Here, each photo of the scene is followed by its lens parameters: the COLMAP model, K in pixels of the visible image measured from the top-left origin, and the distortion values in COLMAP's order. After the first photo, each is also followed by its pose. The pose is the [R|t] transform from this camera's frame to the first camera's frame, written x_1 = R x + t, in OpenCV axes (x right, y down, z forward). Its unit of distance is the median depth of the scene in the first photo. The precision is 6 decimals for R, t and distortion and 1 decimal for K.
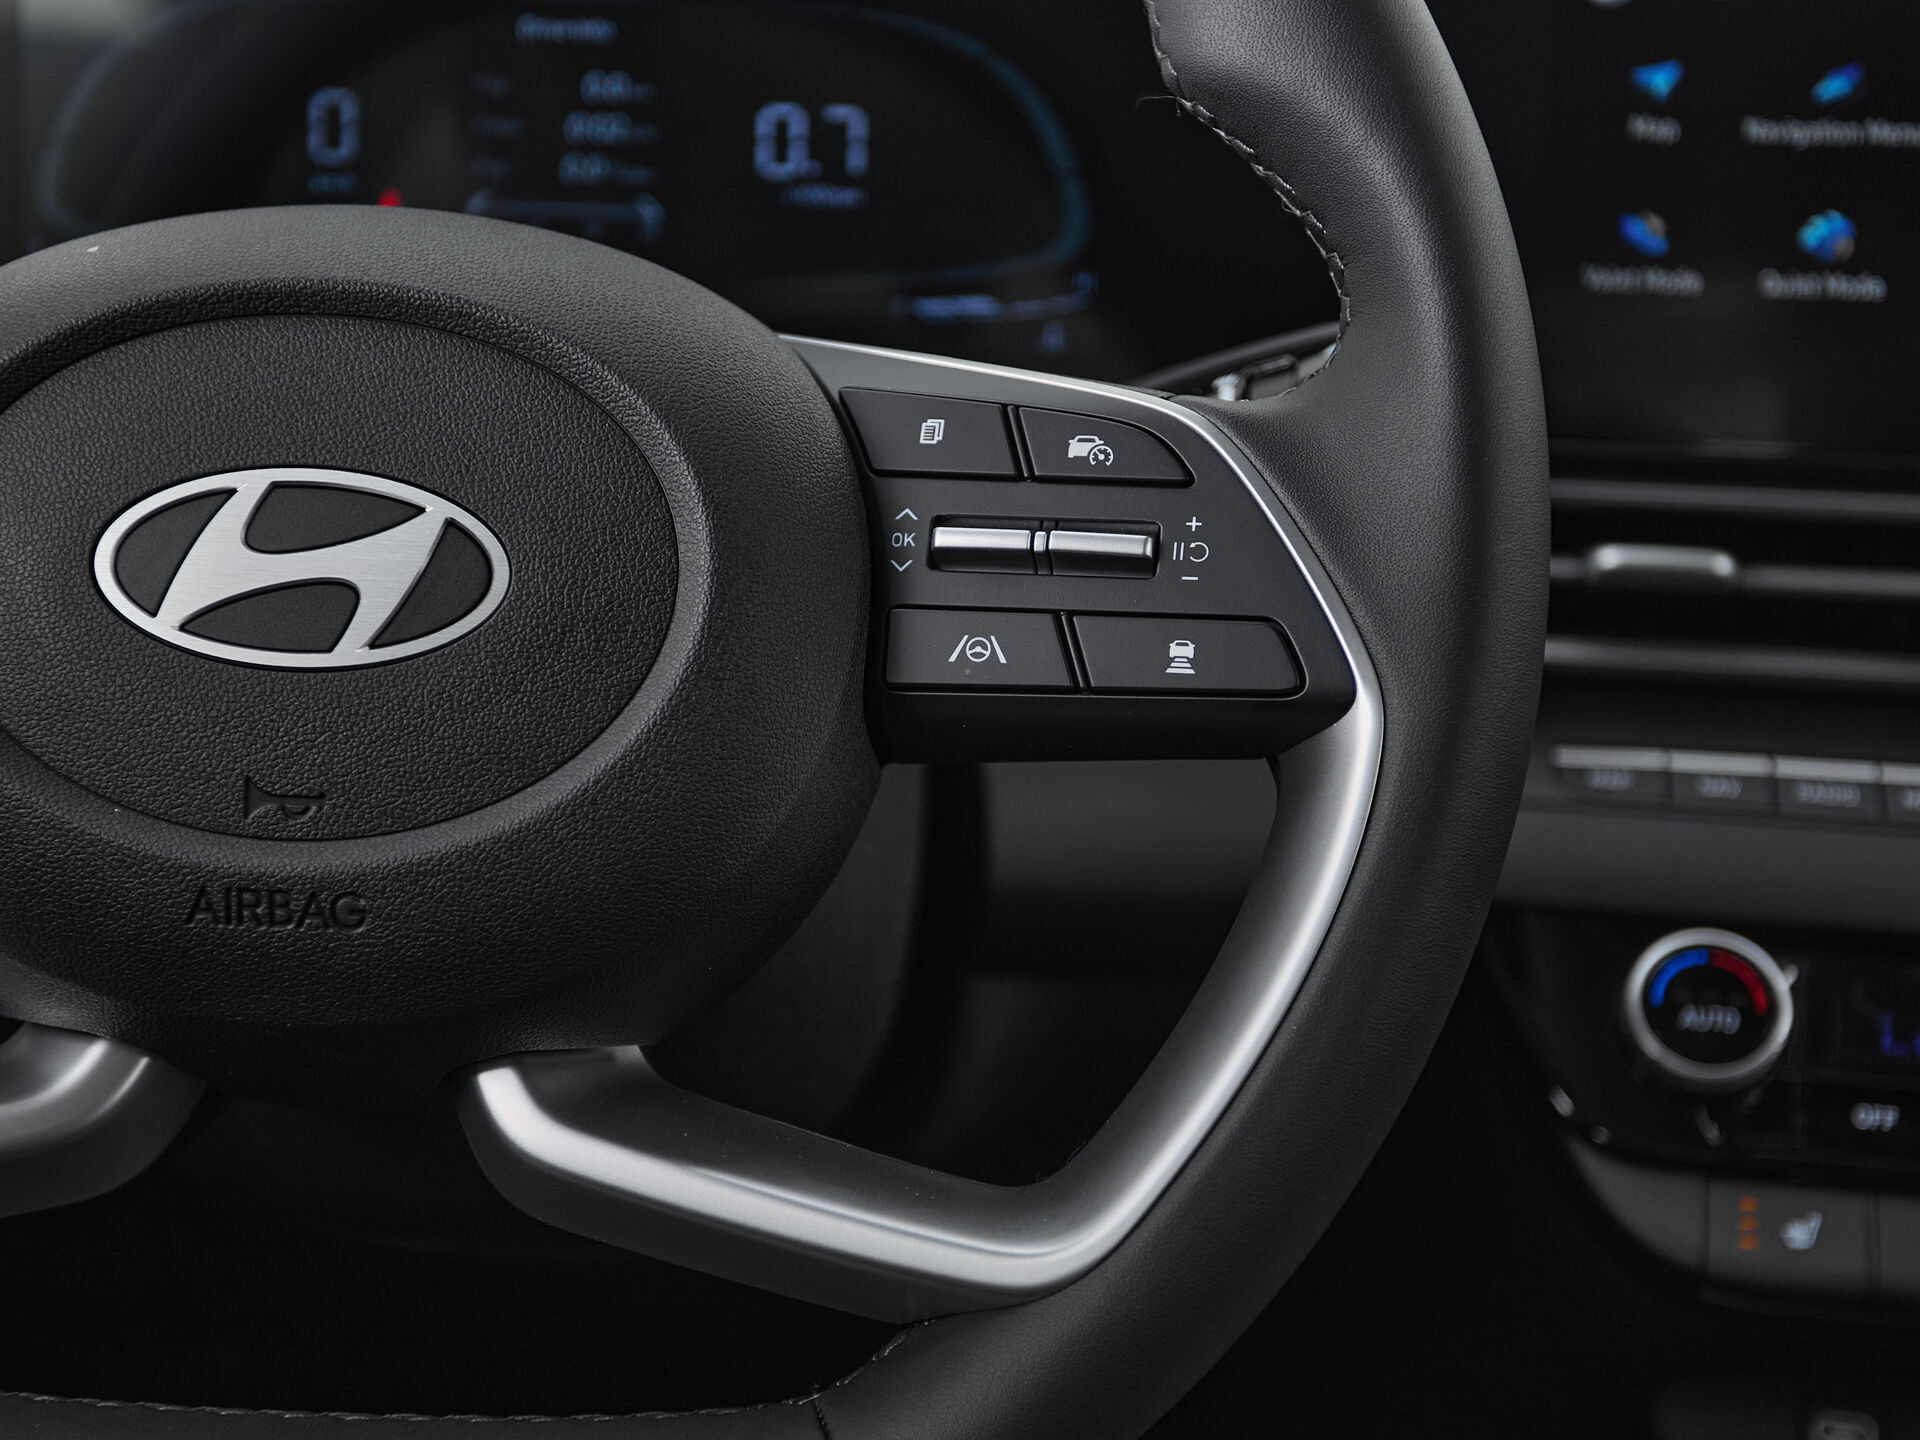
lens RADIAL K [[2784.2, 0, 924.2], [0, 2784.2, 753.3], [0, 0, 1]] dist [0.031162, 0.000000]
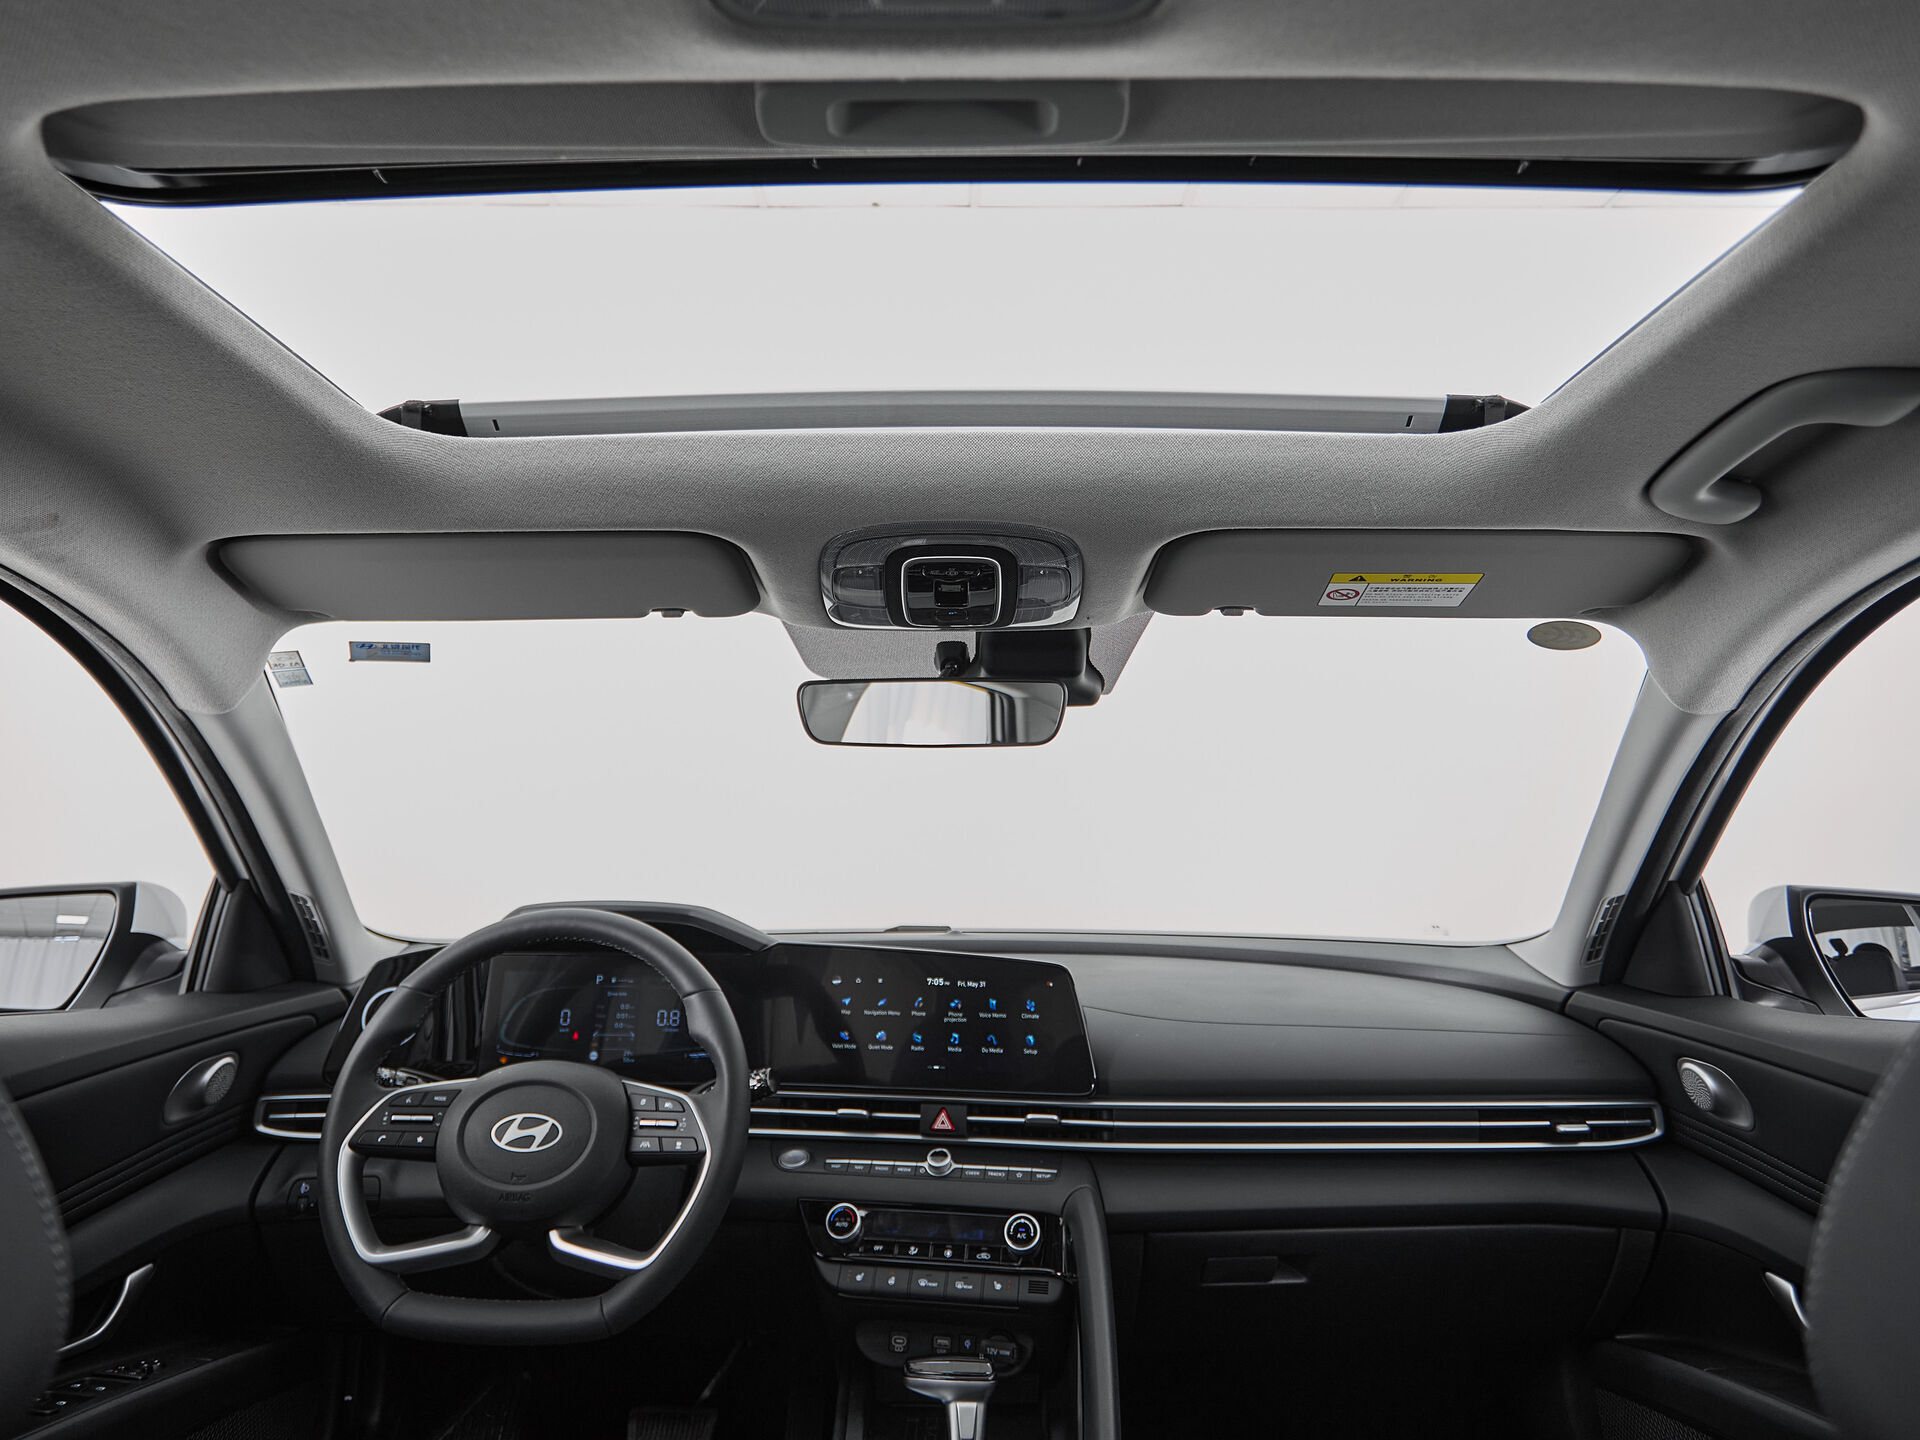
lens RADIAL K [[1268.3, 0, 946.8], [0, 1268.3, 548.0], [0, 0, 1]] dist [-0.003344, -0.000032]
pose [[0.999610, -0.027833, 0.002433, 0.664324], [0.026112, 0.899730, -0.435665, 0.010311], [0.009937, 0.435559, 0.900106, -1.858802]]
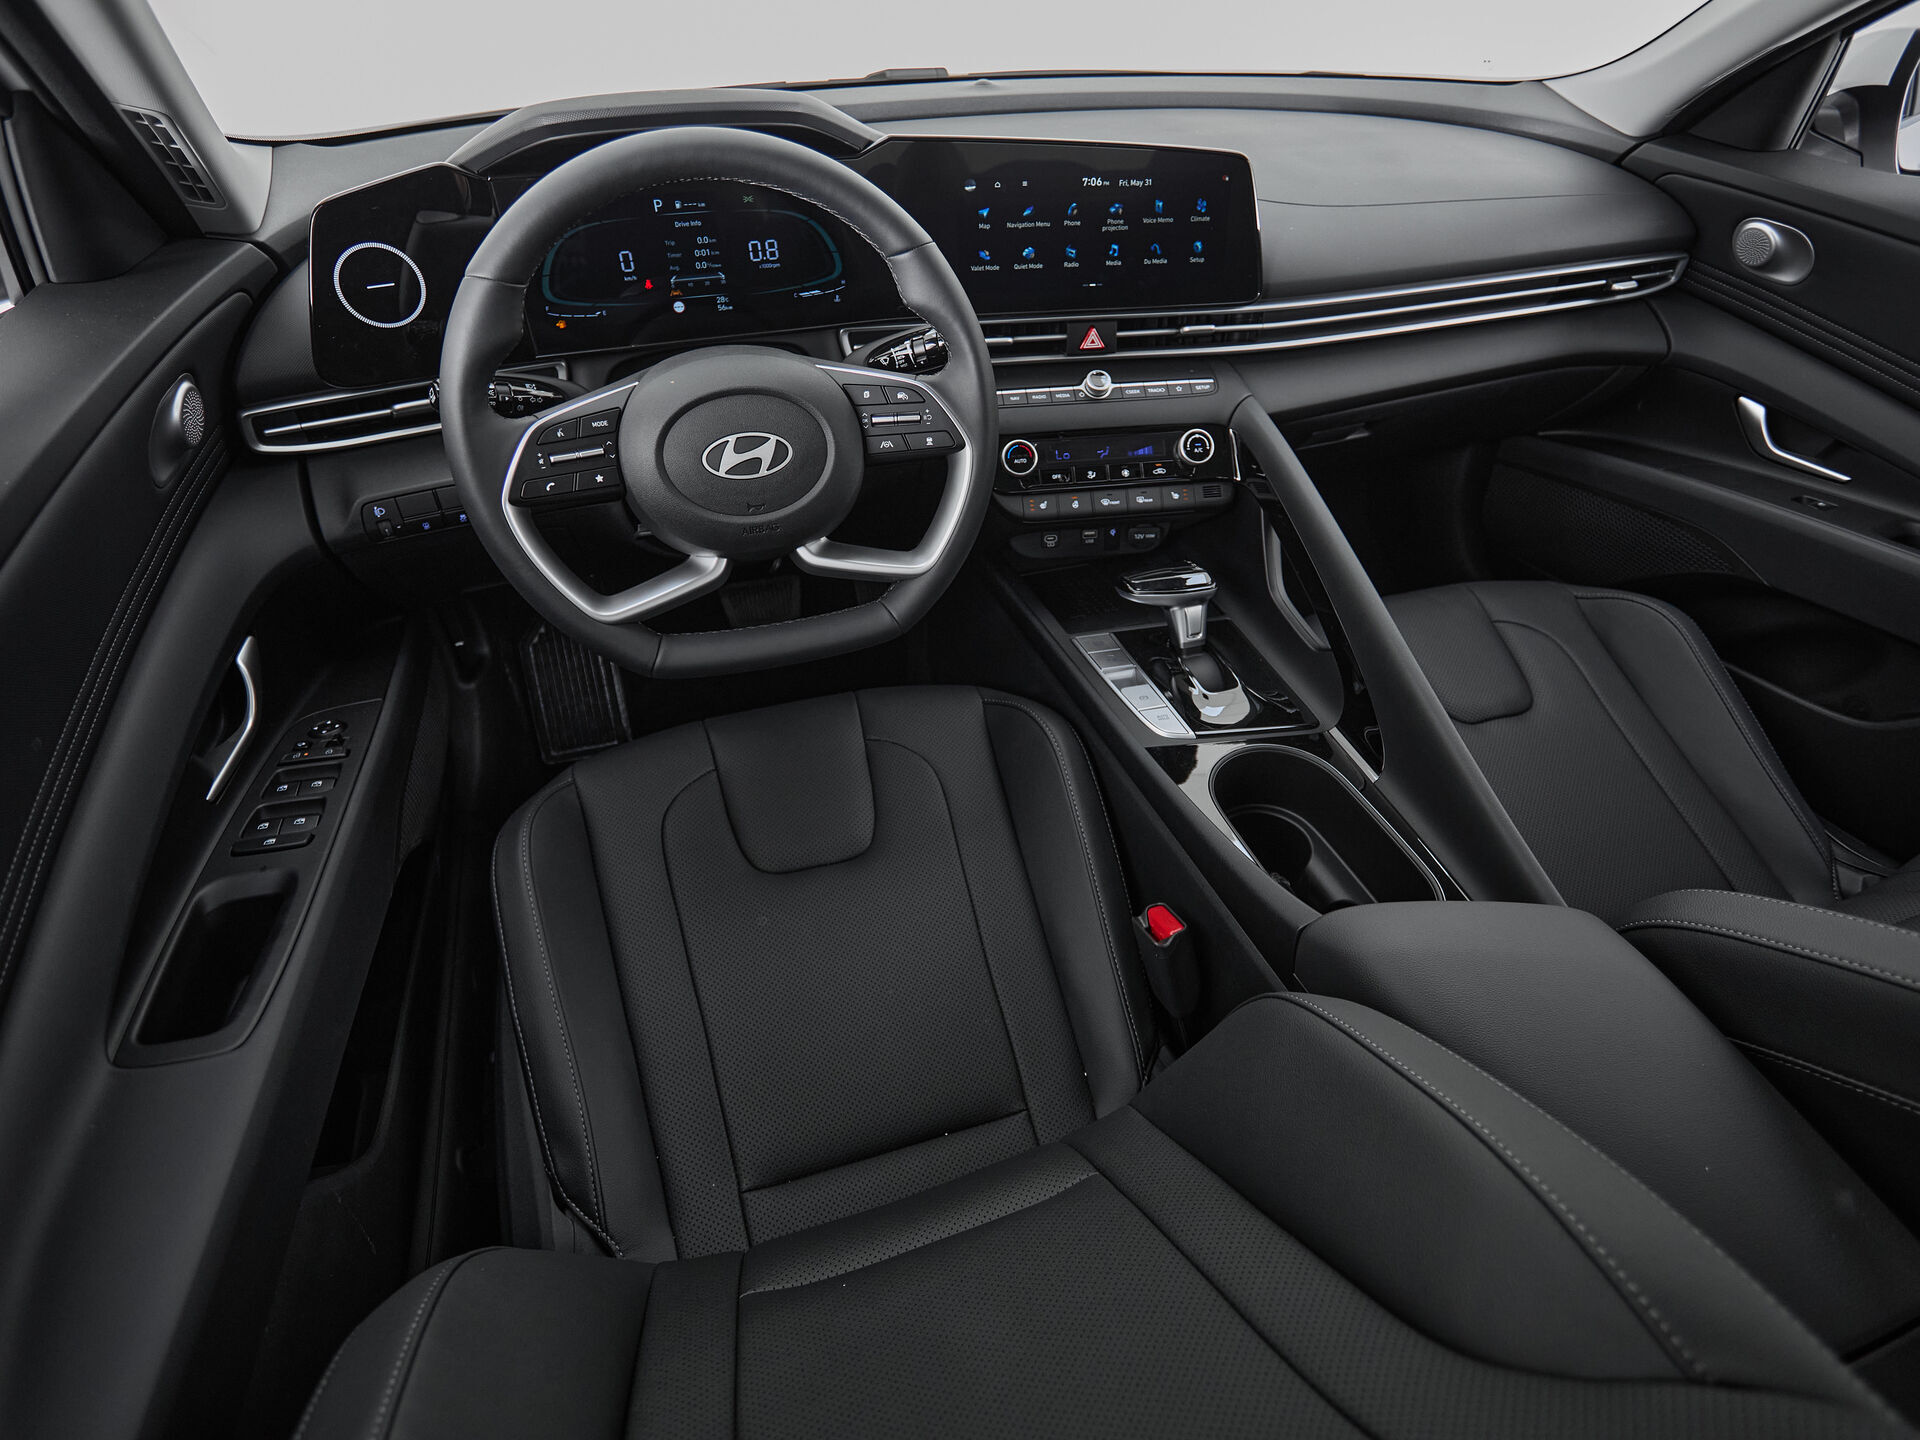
lens RADIAL K [[1043.2, 0, 1004.1], [0, 1043.2, 726.2], [0, 0, 1]] dist [-0.004640, 0.000204]
pose [[0.939567, -0.230866, 0.252812, -0.353543], [0.088951, 0.877684, 0.470913, -0.436253], [-0.330607, -0.419967, 0.845179, -0.771464]]
